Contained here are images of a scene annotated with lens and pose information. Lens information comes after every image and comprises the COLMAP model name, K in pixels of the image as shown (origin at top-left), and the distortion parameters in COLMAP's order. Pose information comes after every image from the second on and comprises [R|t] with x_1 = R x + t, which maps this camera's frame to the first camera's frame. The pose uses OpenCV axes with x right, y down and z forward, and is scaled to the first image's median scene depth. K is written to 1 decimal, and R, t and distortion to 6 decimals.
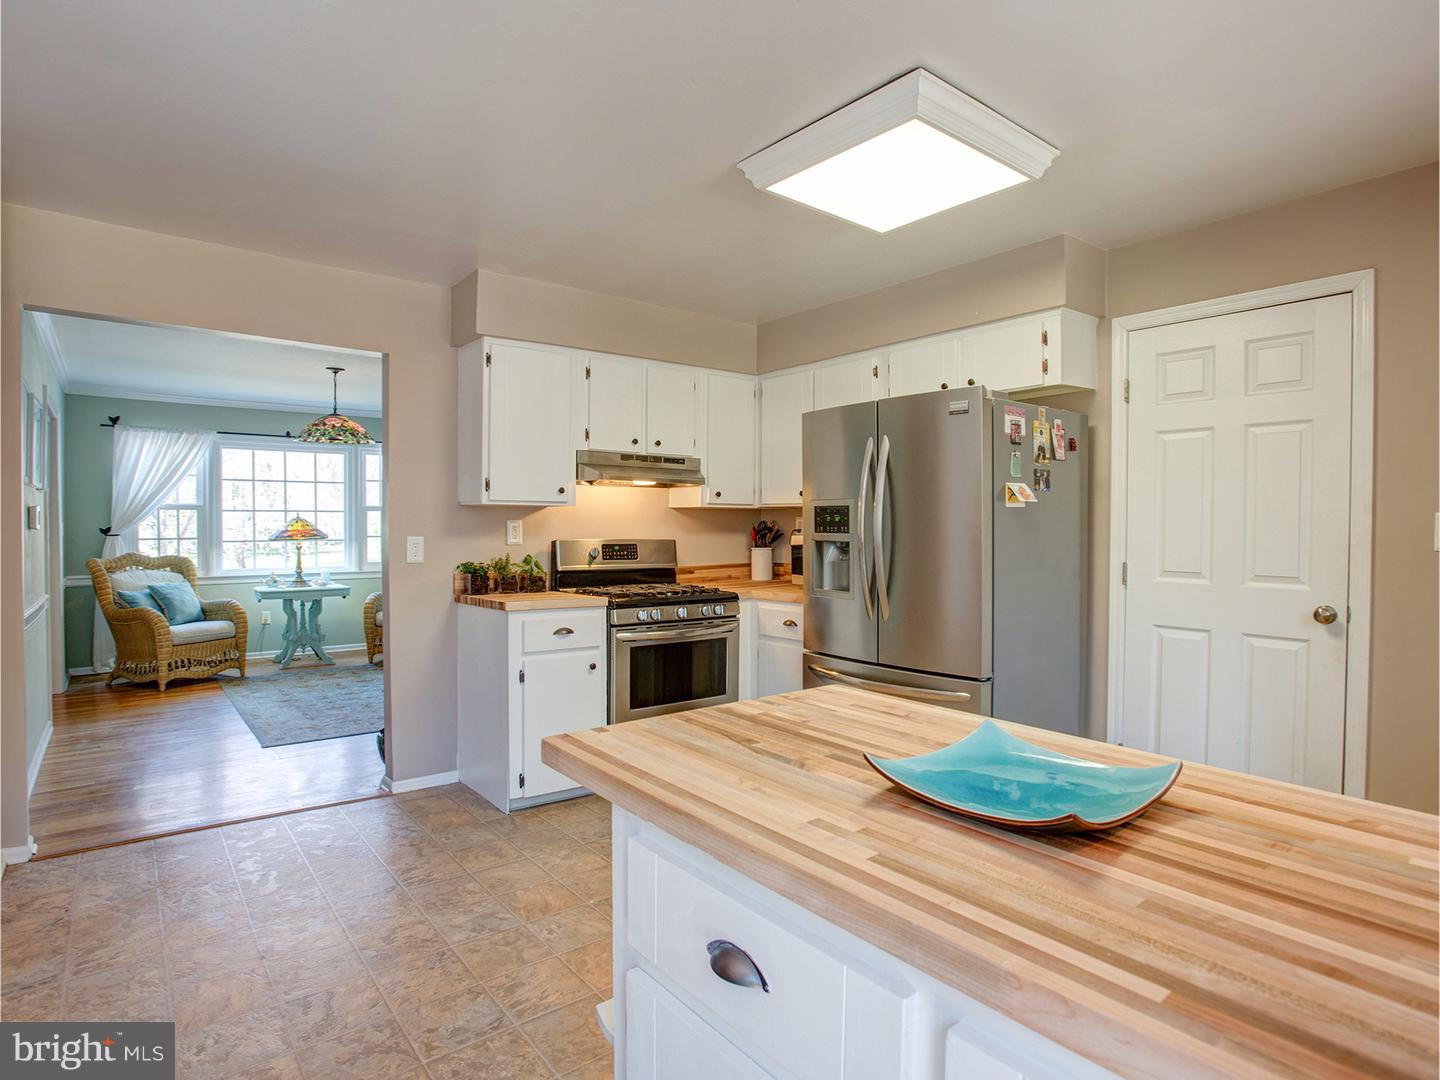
lens RADIAL K [[772.7, 0, 720.0], [0, 772.7, 540.0], [0, 0, 1]] dist [-0.084484, 0.042175]
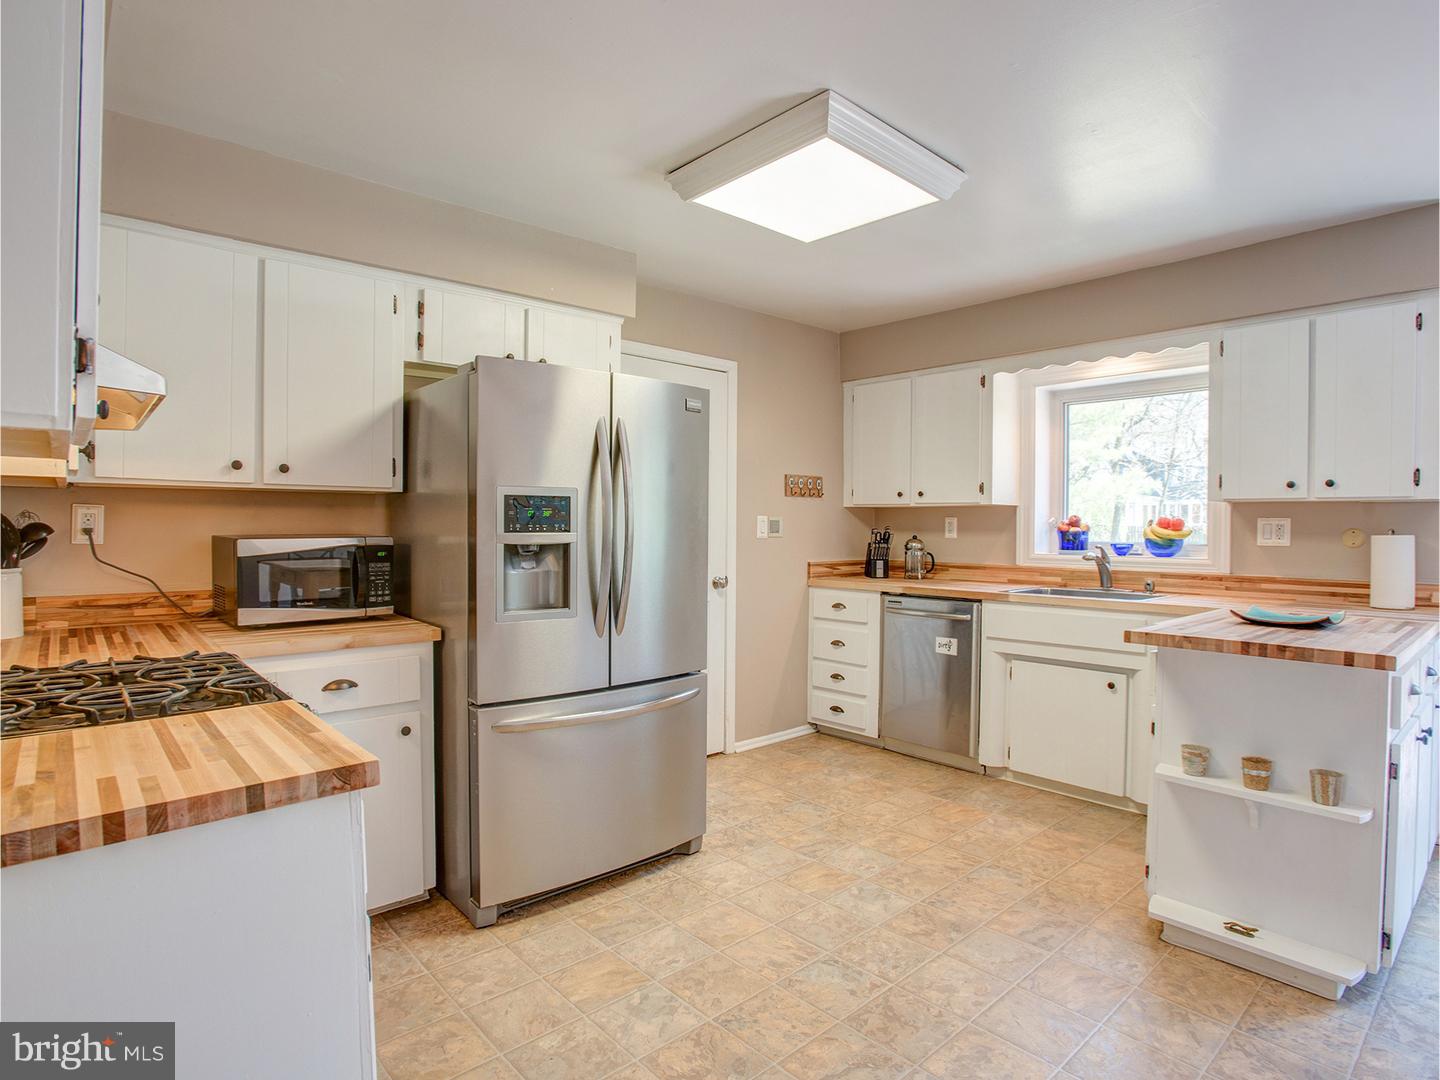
lens RADIAL K [[772.7, 0, 720.0], [0, 772.7, 540.0], [0, 0, 1]] dist [-0.084484, 0.042175]
pose [[-0.054902, -0.020293, 0.998286, -0.526332], [0.015677, 0.999653, 0.021183, -0.012855], [-0.998369, 0.016813, -0.054565, 0.763566]]
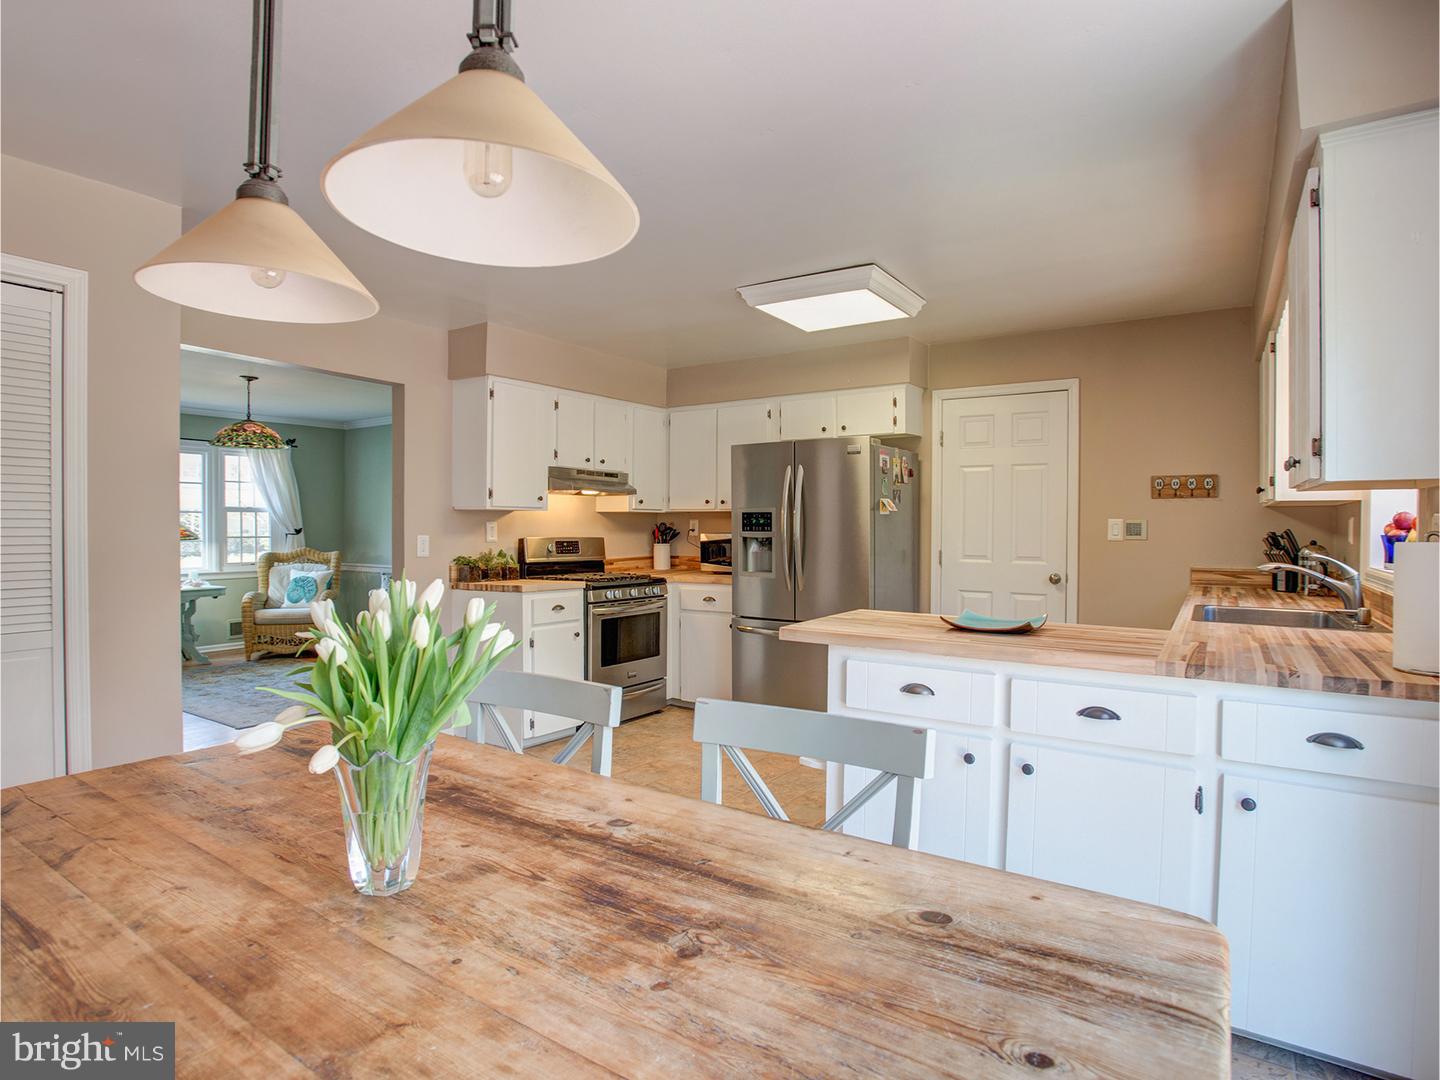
lens RADIAL K [[772.7, 0, 720.0], [0, 772.7, 540.0], [0, 0, 1]] dist [-0.084484, 0.042175]
pose [[0.950959, -0.005445, 0.309270, -0.317377], [0.005828, 0.999983, -0.000317, 0.006102], [-0.309263, 0.002104, 0.950974, -0.292823]]
